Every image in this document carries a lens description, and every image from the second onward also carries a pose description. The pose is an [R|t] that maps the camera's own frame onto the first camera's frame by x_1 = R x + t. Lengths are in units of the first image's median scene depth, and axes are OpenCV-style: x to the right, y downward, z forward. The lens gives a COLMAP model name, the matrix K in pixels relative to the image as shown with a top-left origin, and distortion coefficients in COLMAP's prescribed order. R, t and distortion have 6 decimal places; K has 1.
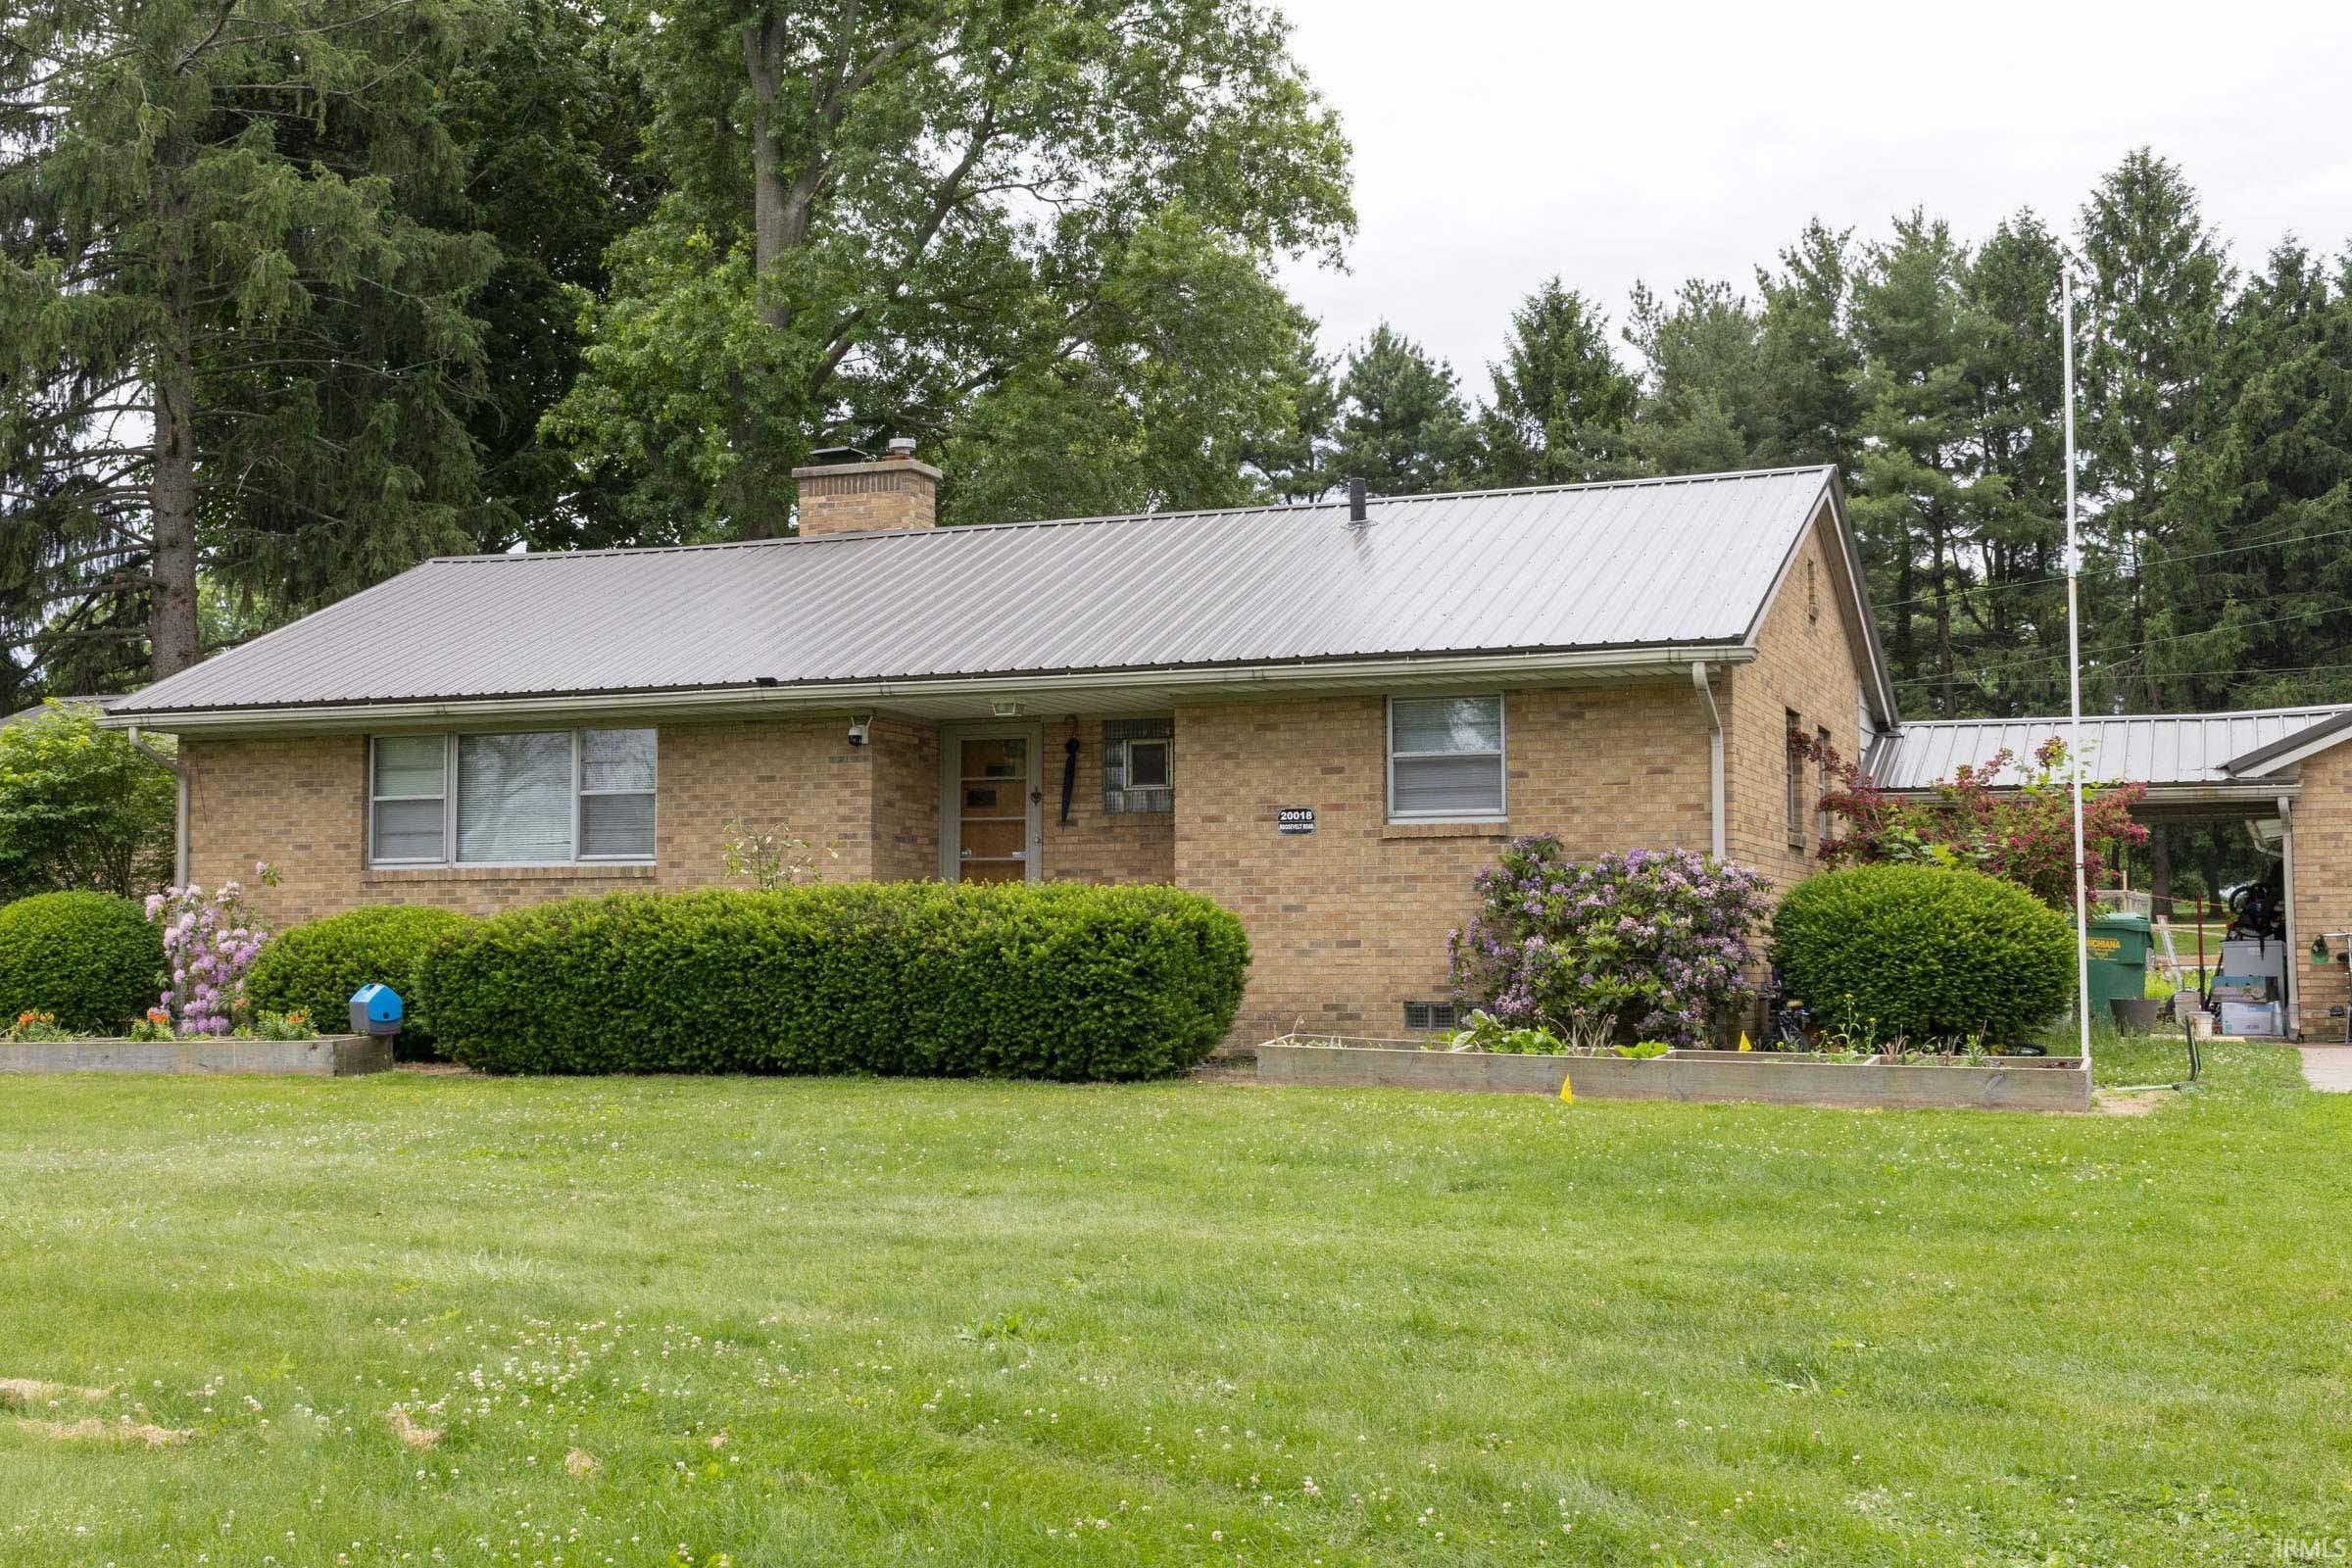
lens RADIAL K [[2845.2, 0, 1176.0], [0, 2845.2, 784.0], [0, 0, 1]] dist [-0.010224, 0.030608]
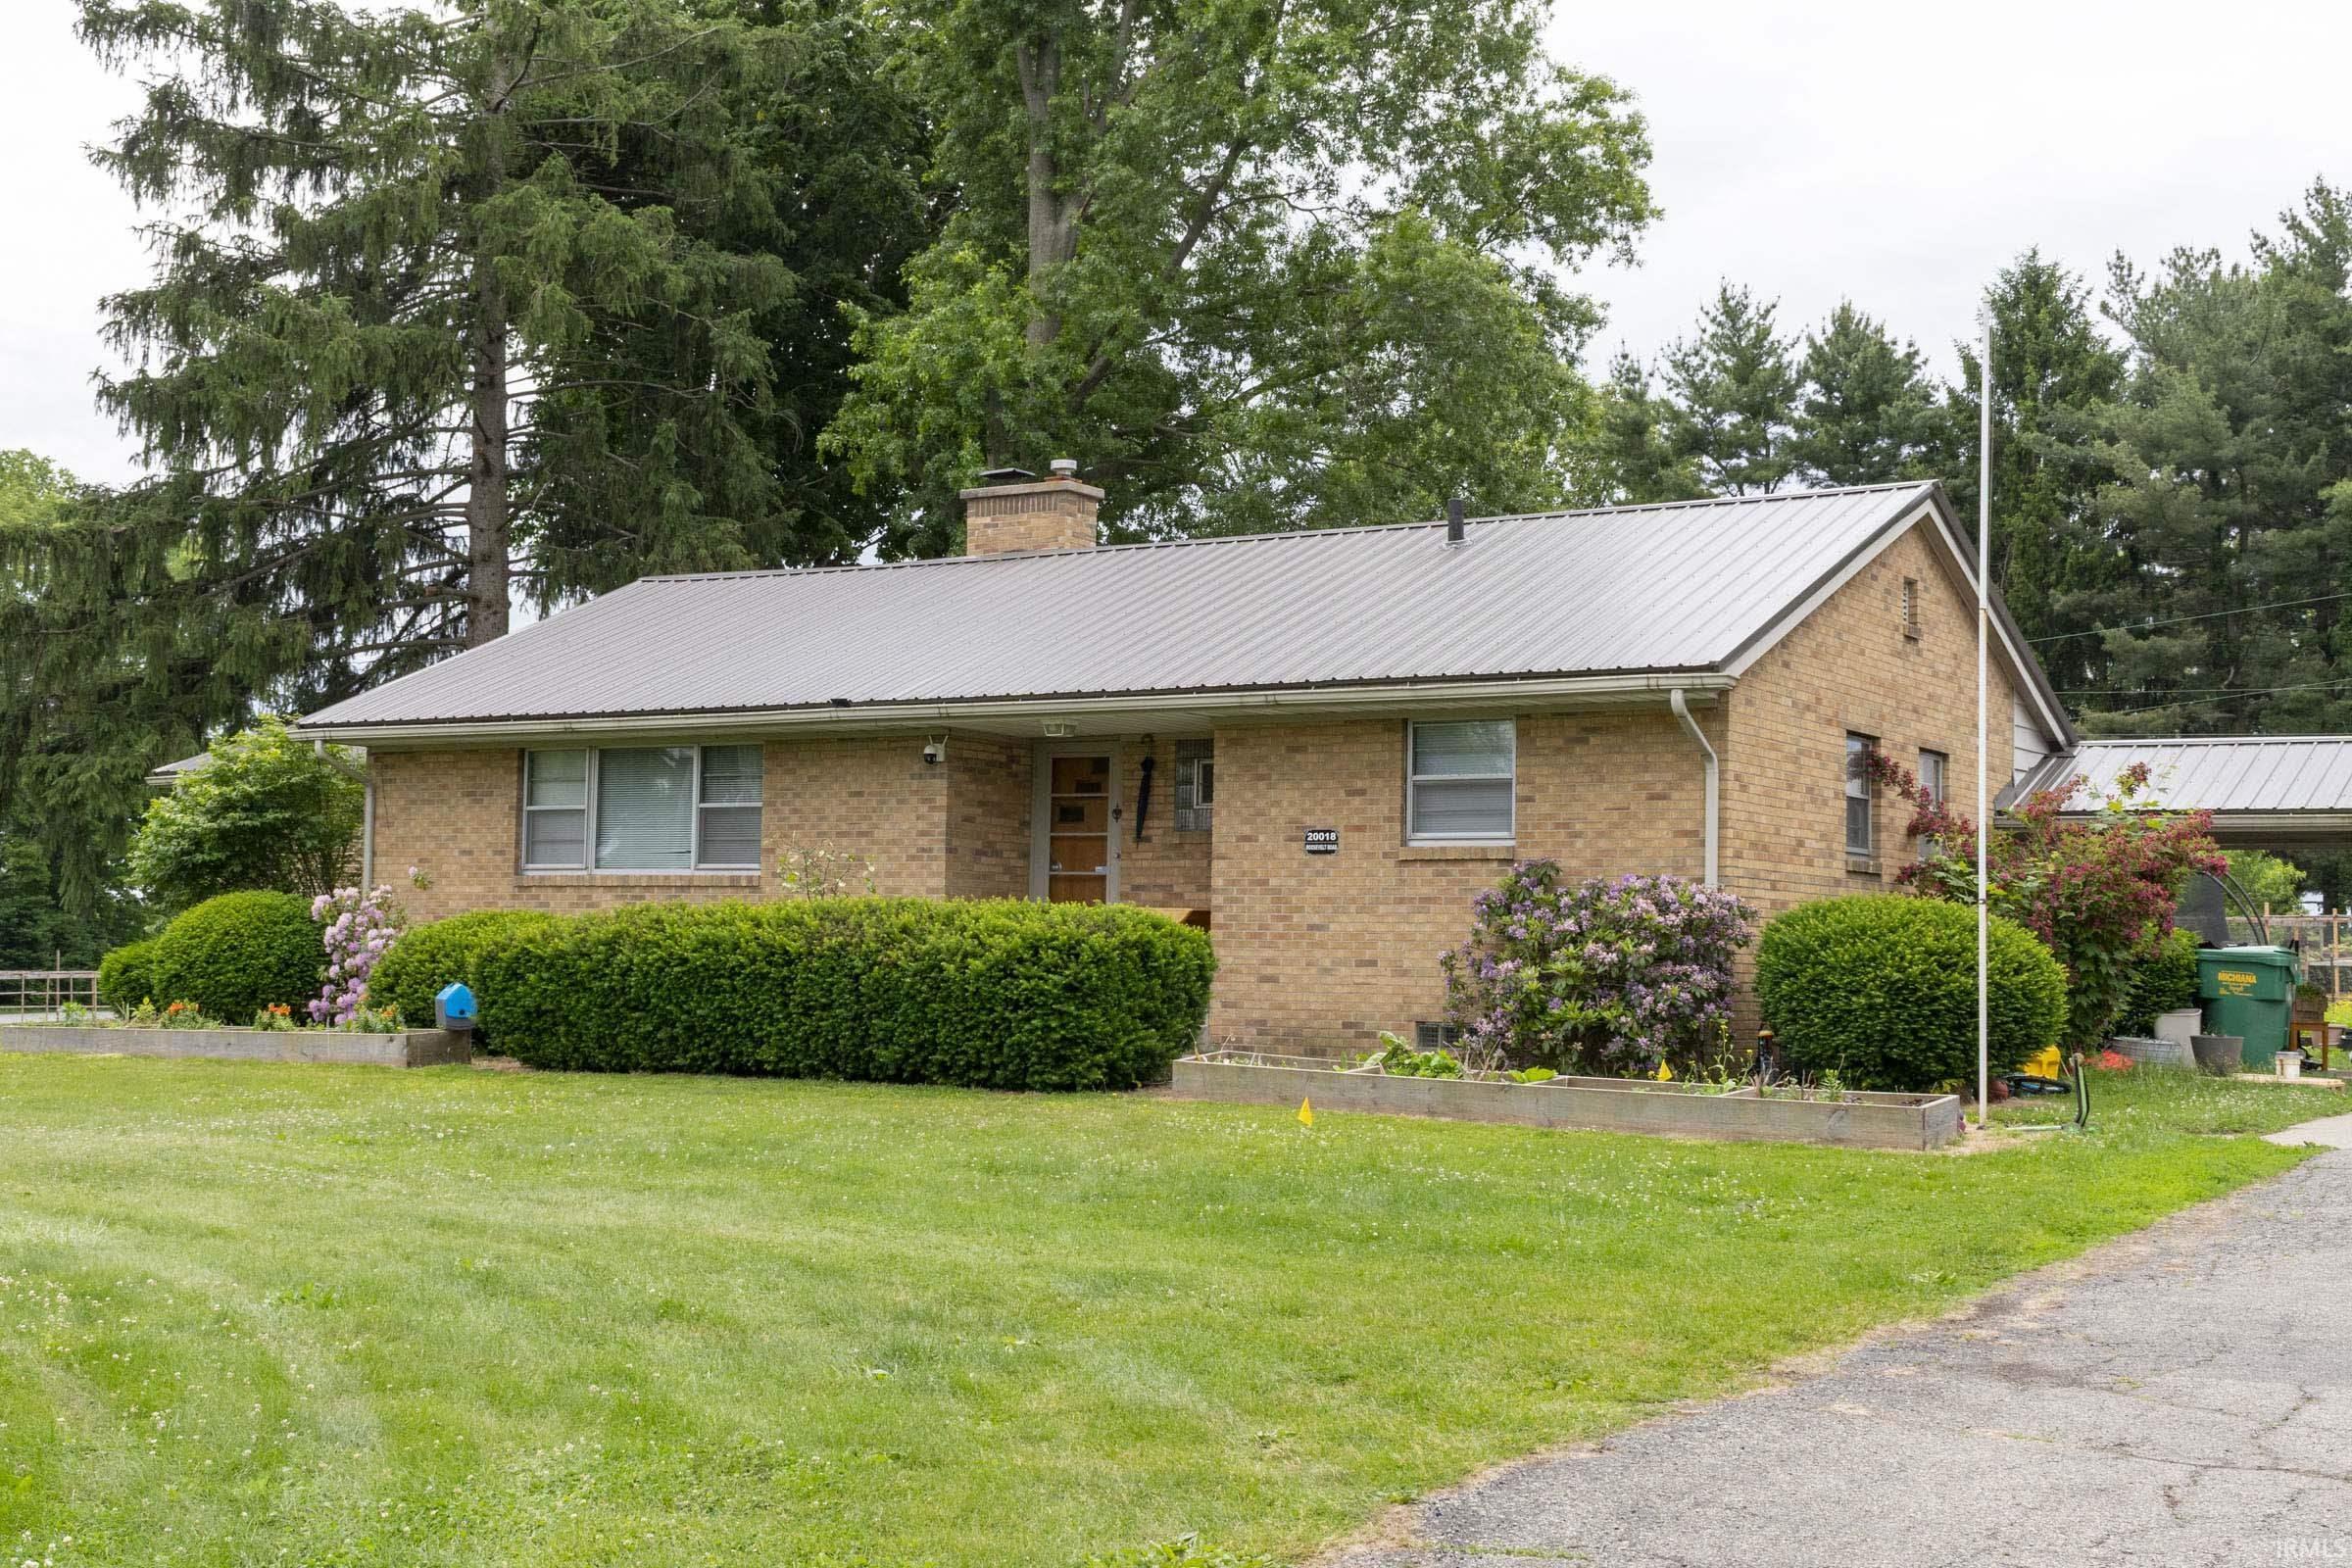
lens RADIAL K [[2959.8, 0, 1176.0], [0, 2959.8, 784.0], [0, 0, 1]] dist [0.010904, -0.007854]
pose [[0.981320, 0.008172, -0.192210, 0.177221], [-0.007798, 0.999966, 0.002701, -0.009202], [0.192226, -0.001152, 0.981350, -0.046335]]
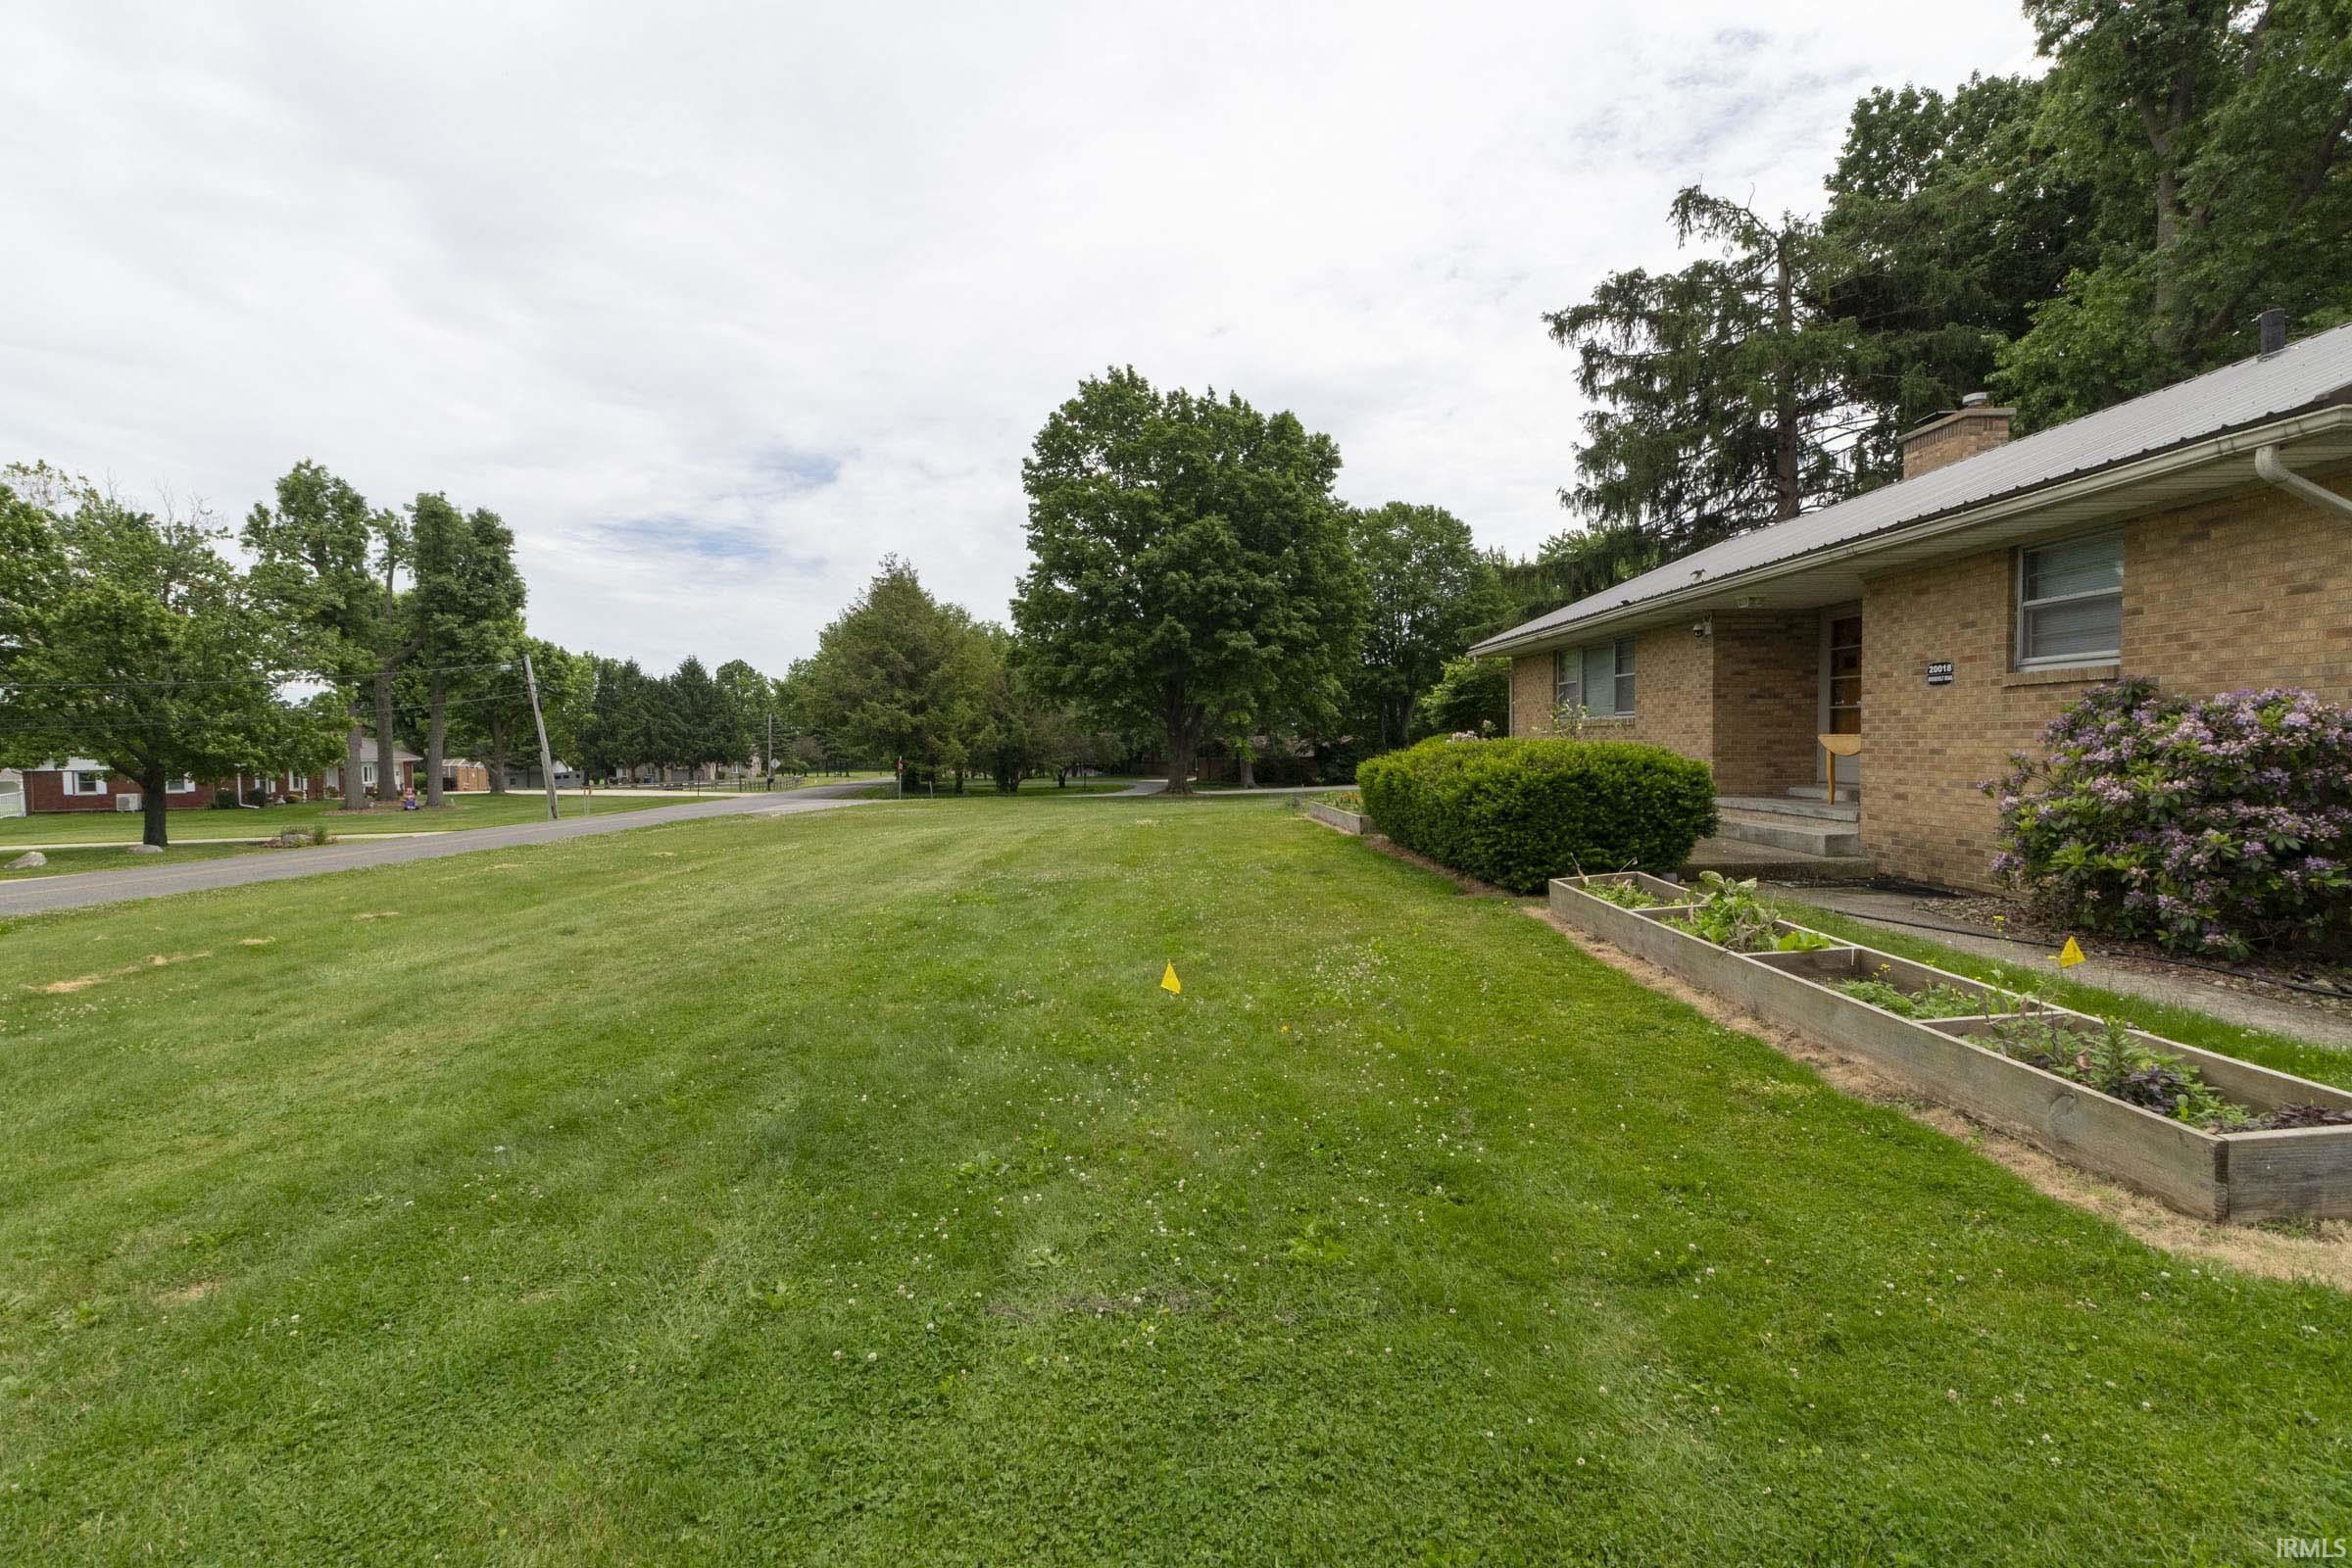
lens RADIAL K [[1025.7, 0, 1133.5], [0, 1025.7, 778.8], [0, 0, 1]] dist [-0.002980, -0.000760]
pose [[0.326001, 0.034207, -0.944750, 0.291229], [0.070789, 0.995656, 0.060477, 0.006753], [0.942715, -0.086593, 0.322164, 0.516904]]
